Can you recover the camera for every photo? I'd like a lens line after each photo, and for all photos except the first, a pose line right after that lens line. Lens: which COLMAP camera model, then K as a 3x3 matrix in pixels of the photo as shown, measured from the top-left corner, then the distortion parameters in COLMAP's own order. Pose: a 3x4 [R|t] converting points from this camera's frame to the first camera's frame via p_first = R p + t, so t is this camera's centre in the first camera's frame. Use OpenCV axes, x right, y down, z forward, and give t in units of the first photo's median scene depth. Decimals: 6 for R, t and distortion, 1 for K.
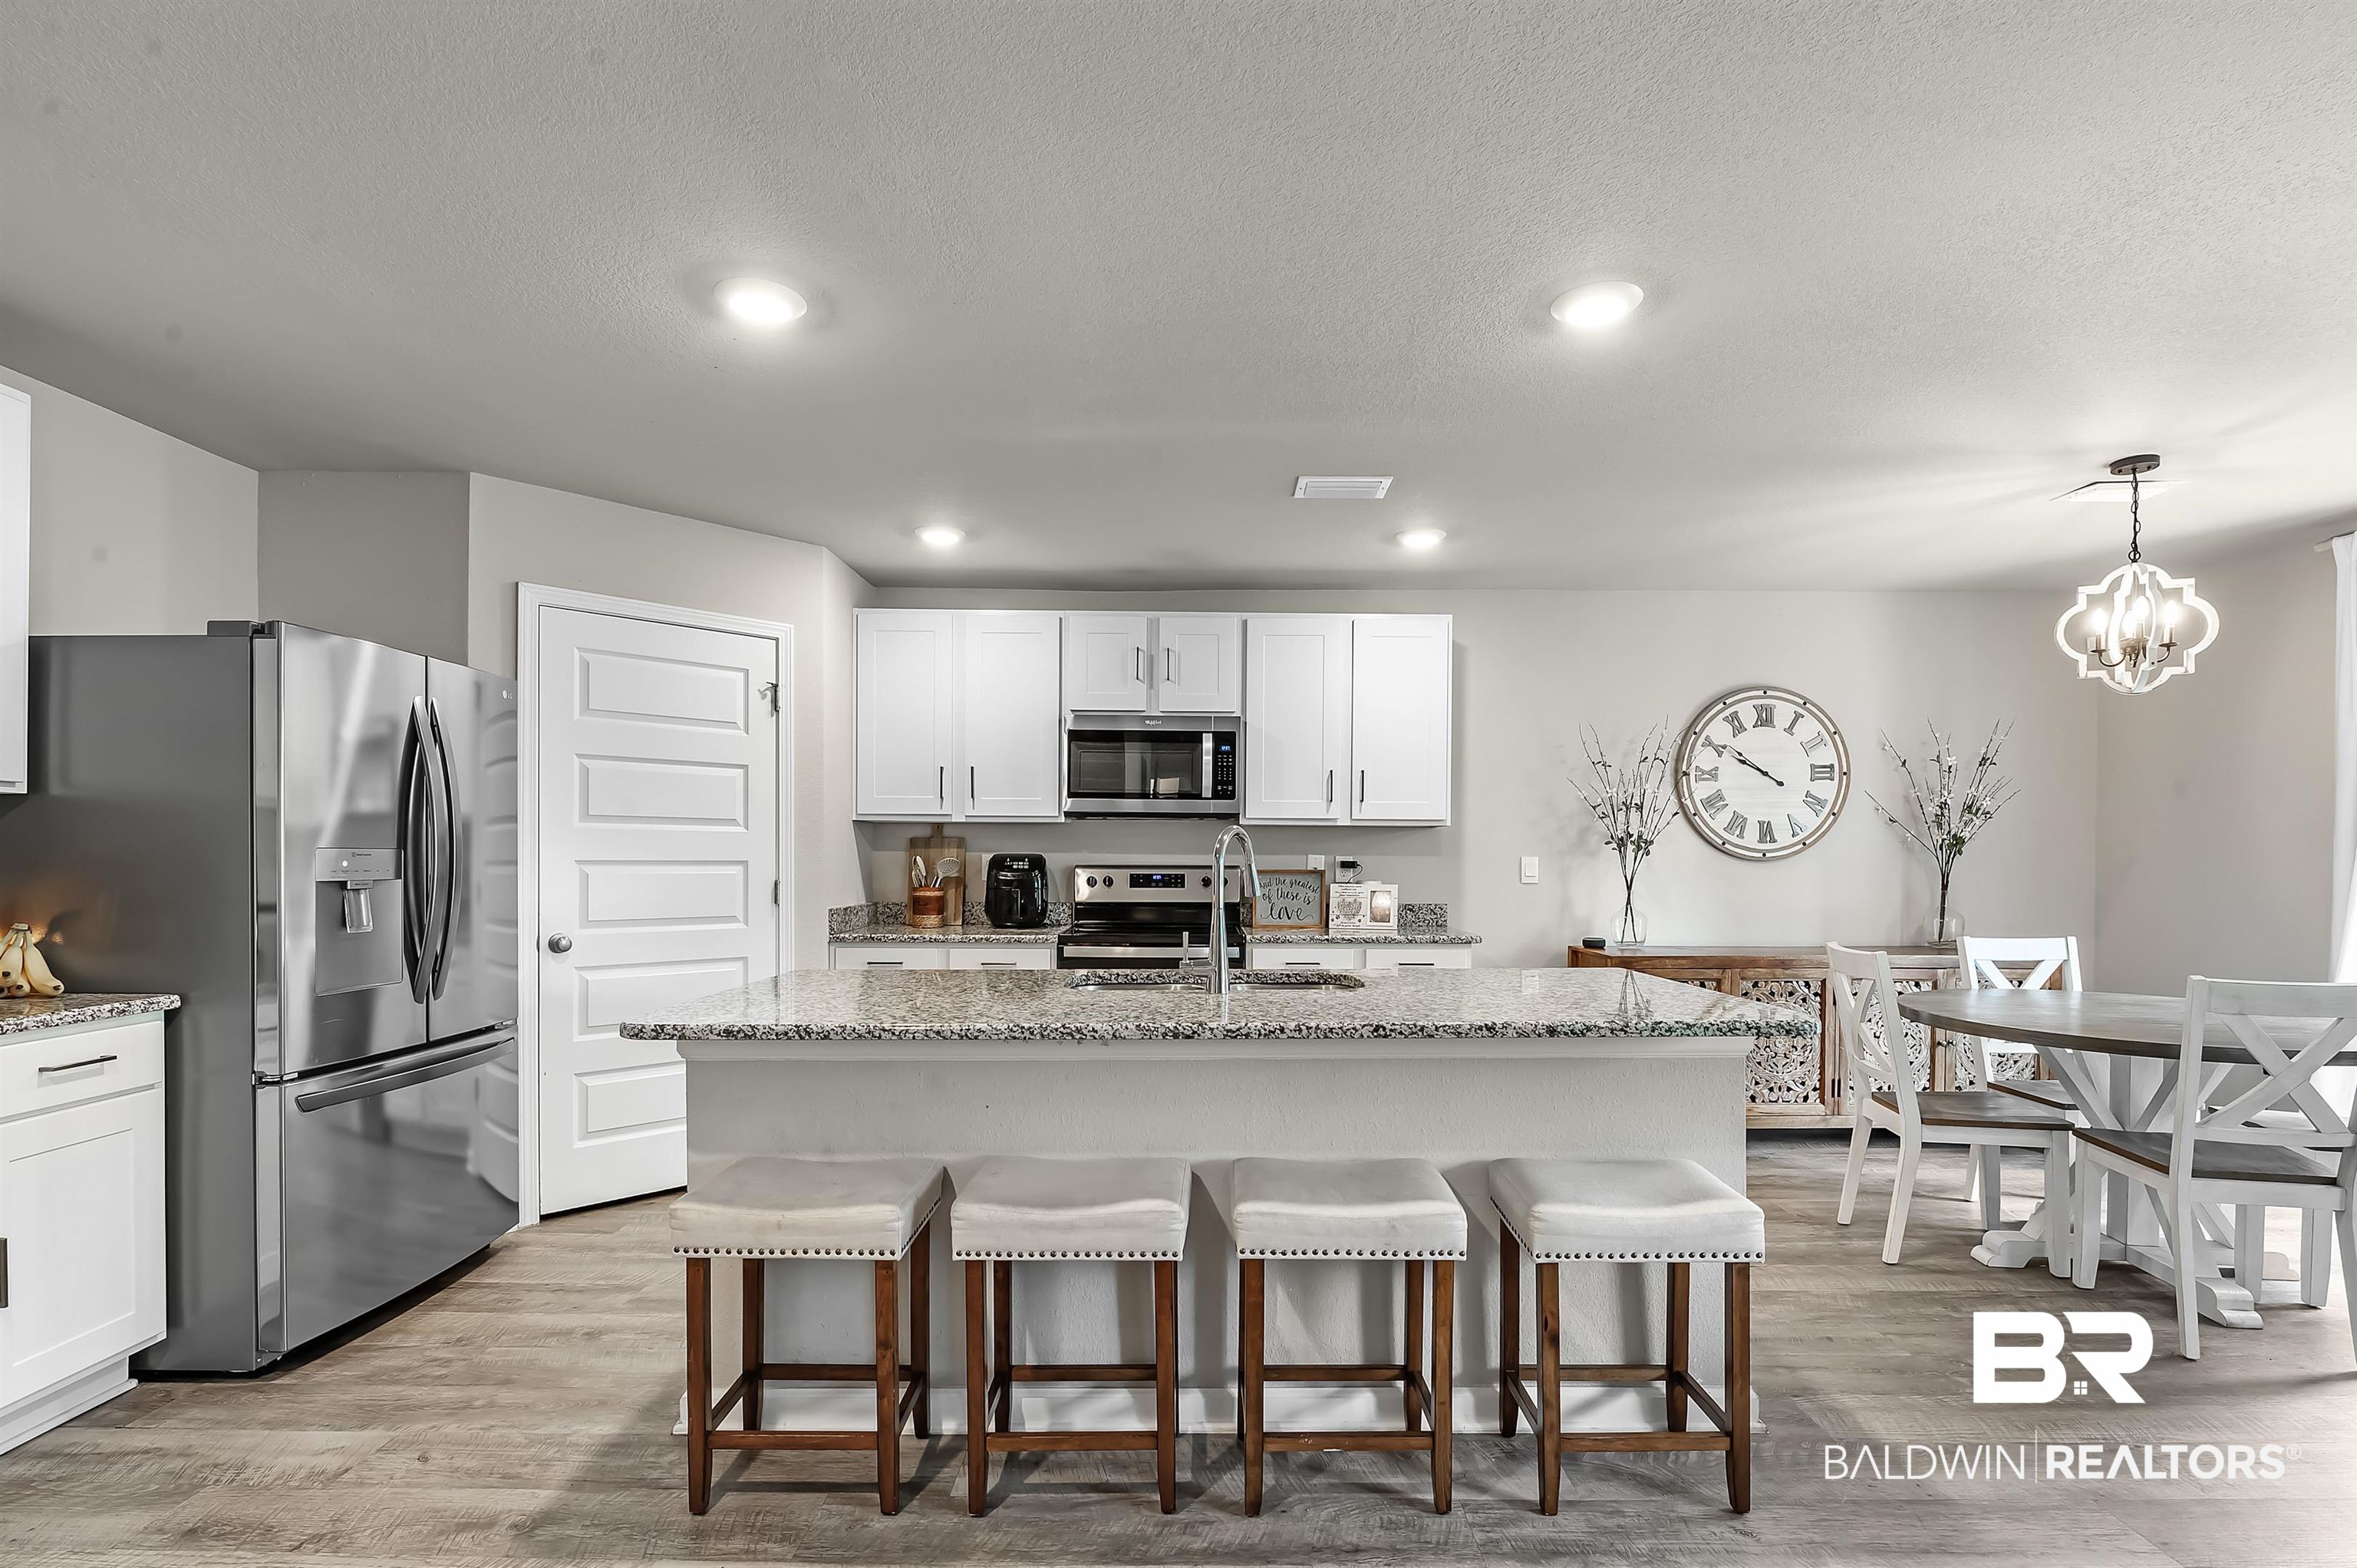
lens RADIAL K [[1103.5, 0, 1189.7], [0, 1103.5, 860.7], [0, 0, 1]] dist [-0.009168, 0.000297]
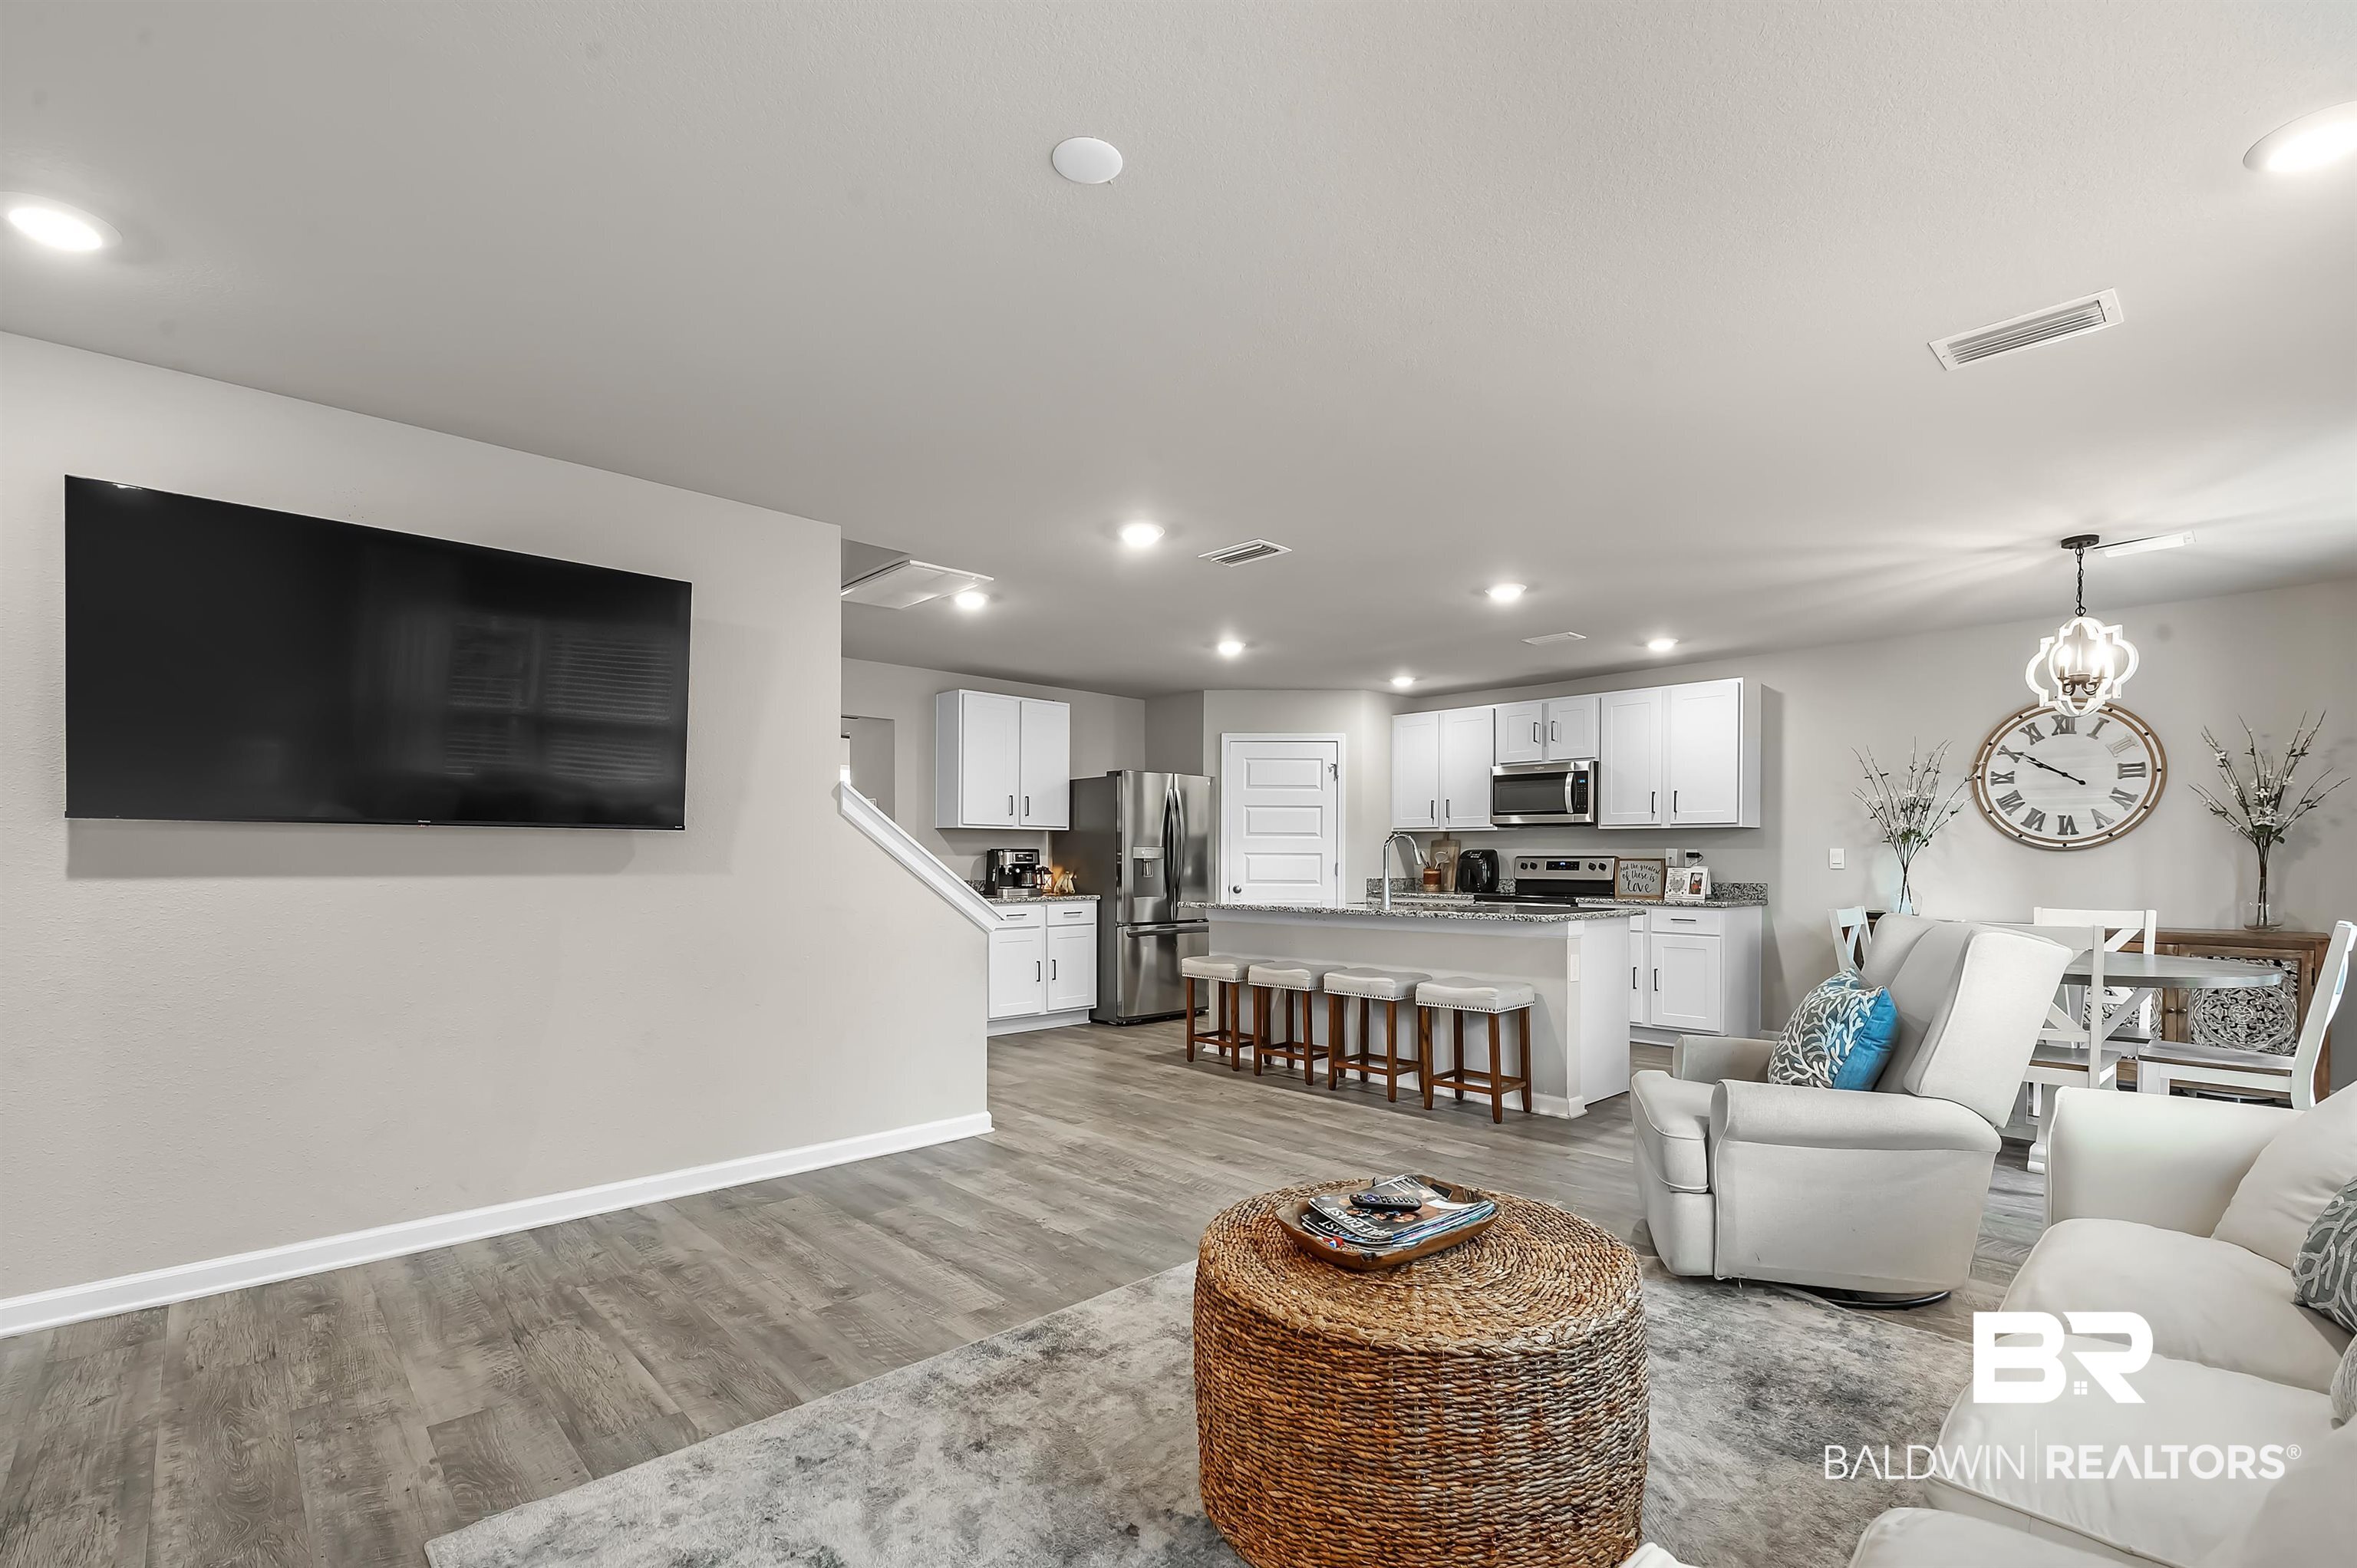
lens RADIAL K [[1054.9, 0, 1189.2], [0, 1054.9, 867.0], [0, 0, 1]] dist [-0.009183, 0.000075]
pose [[0.687852, 0.003692, -0.725842, 0.730903], [-0.003585, 0.999992, 0.001690, 0.020187], [0.725842, 0.001440, 0.687860, -0.445552]]
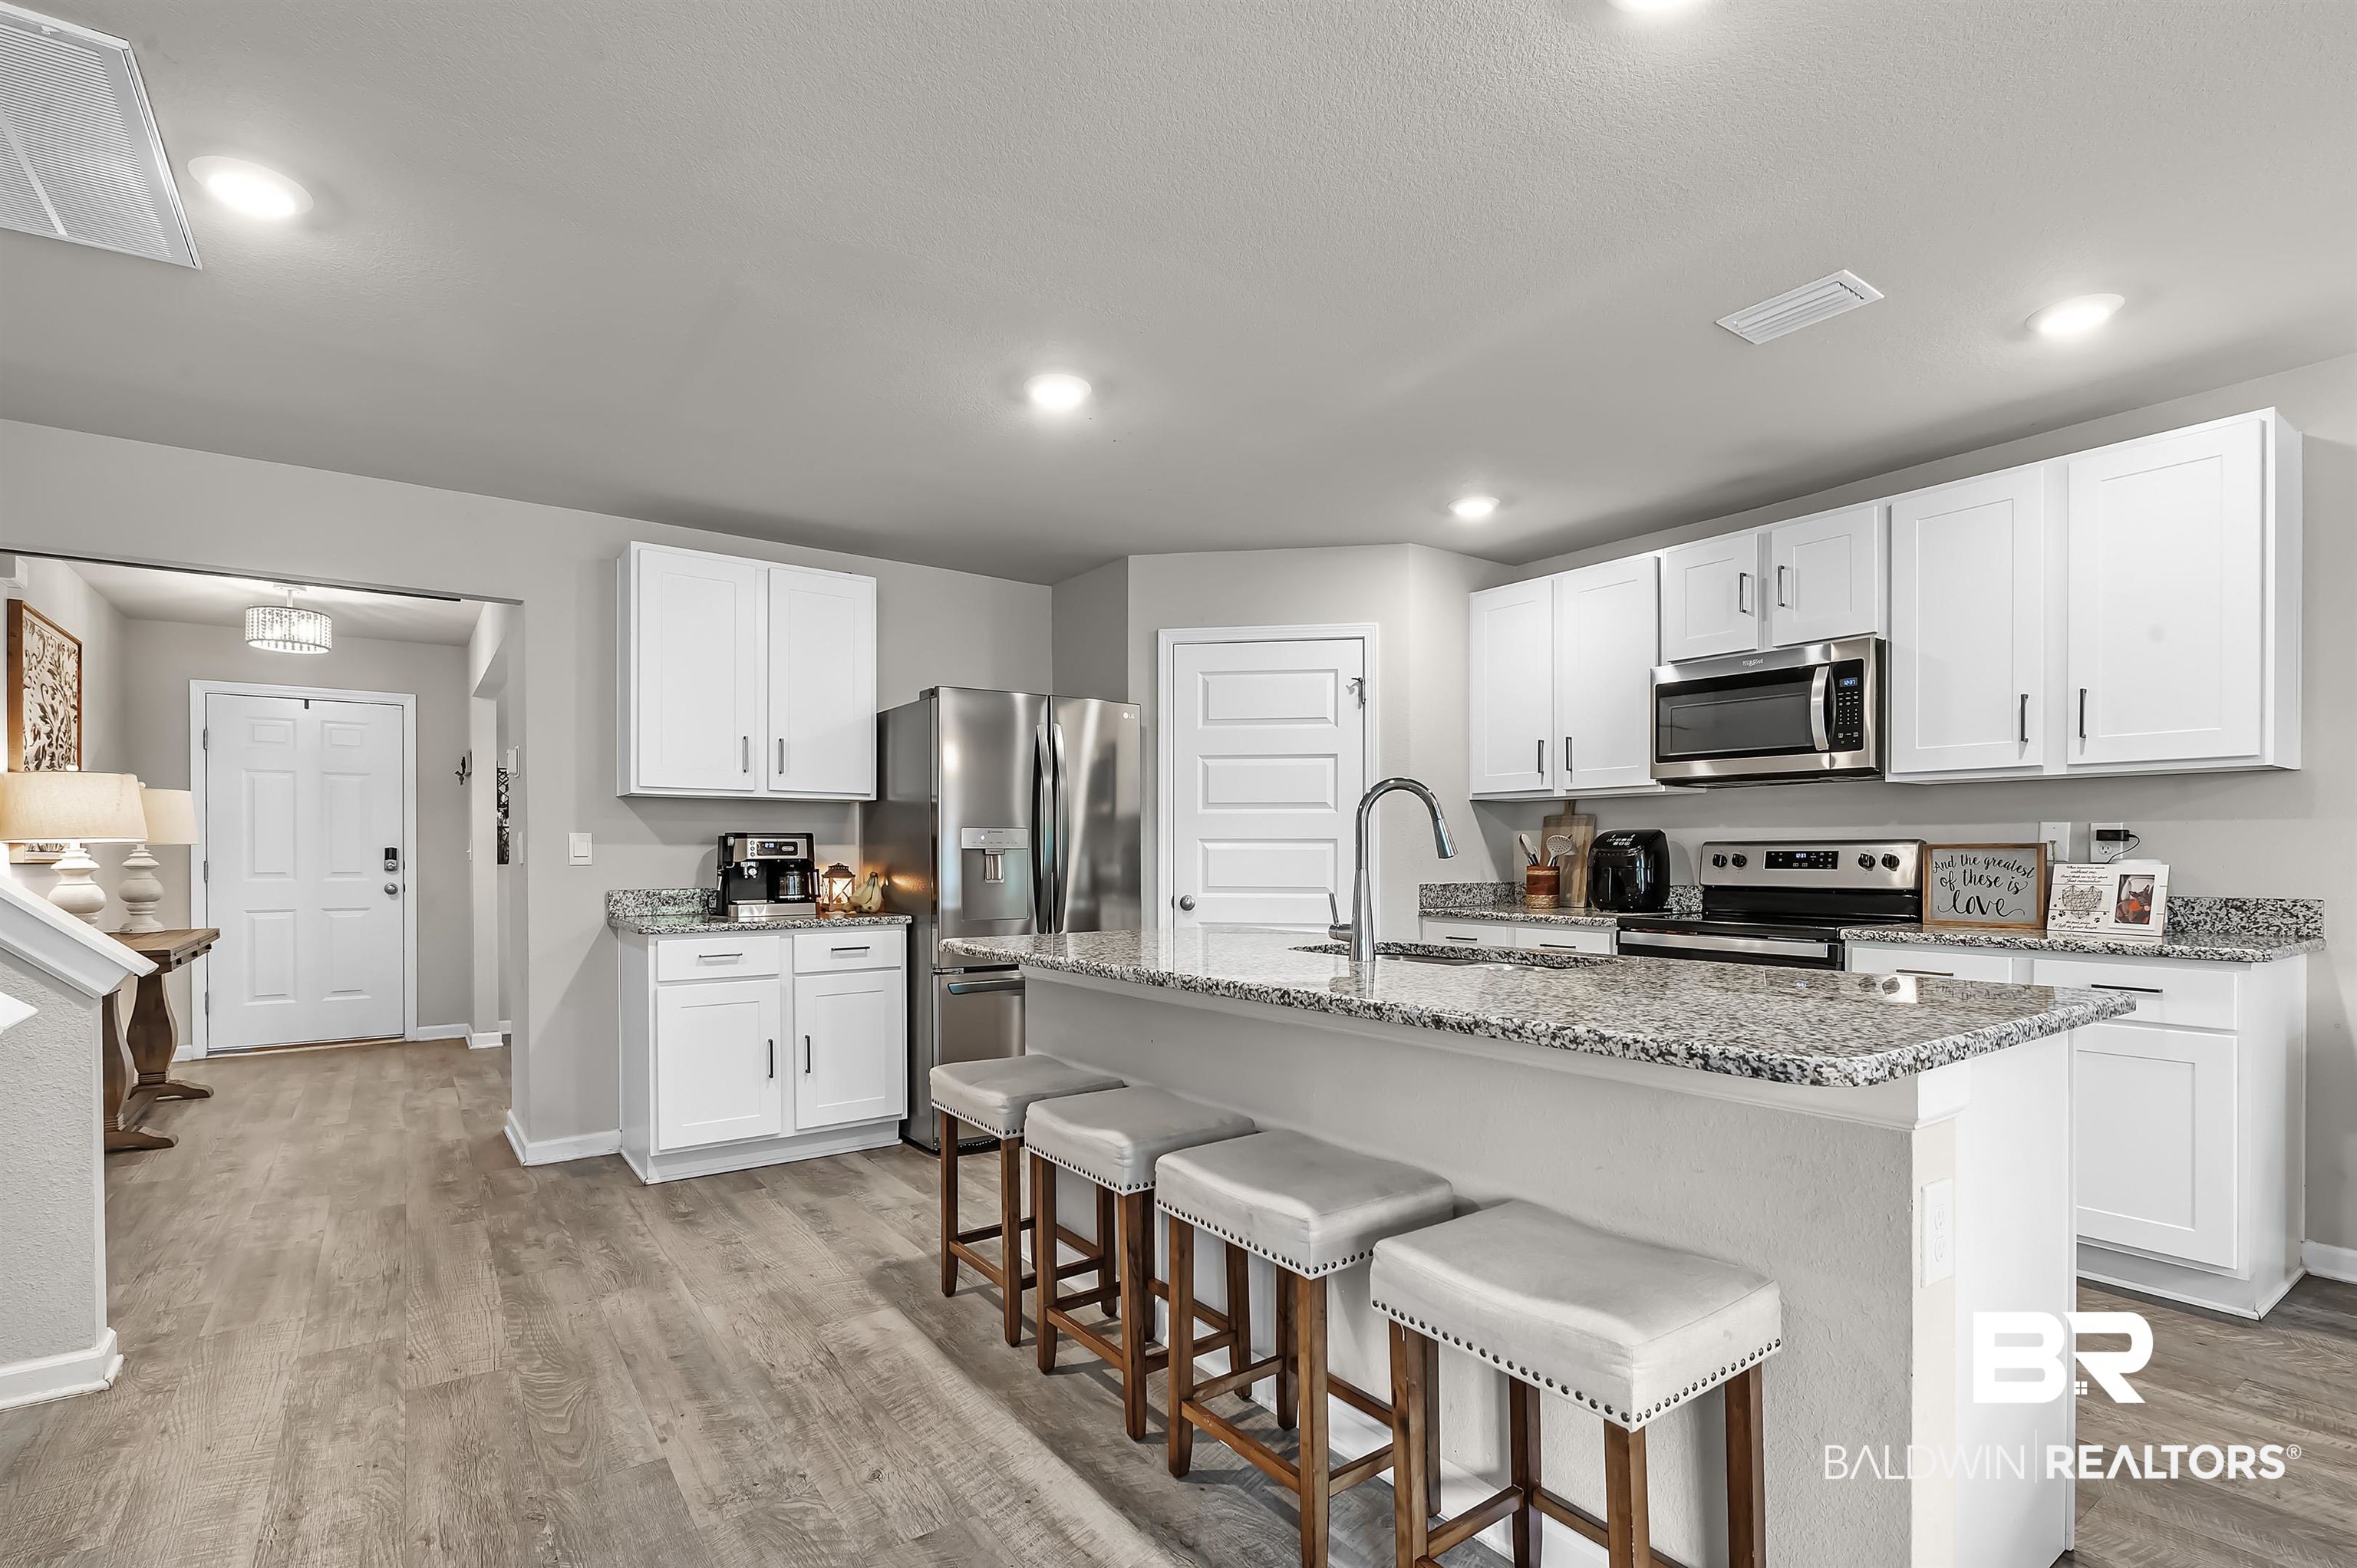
lens RADIAL K [[1103.5, 0, 1189.7], [0, 1103.5, 860.7], [0, 0, 1]] dist [-0.009168, 0.000297]
pose [[0.585187, 0.000187, -0.810898, 0.372718], [-0.000493, 1.000000, -0.000126, 0.019988], [0.810898, 0.000474, 0.585187, 0.187343]]
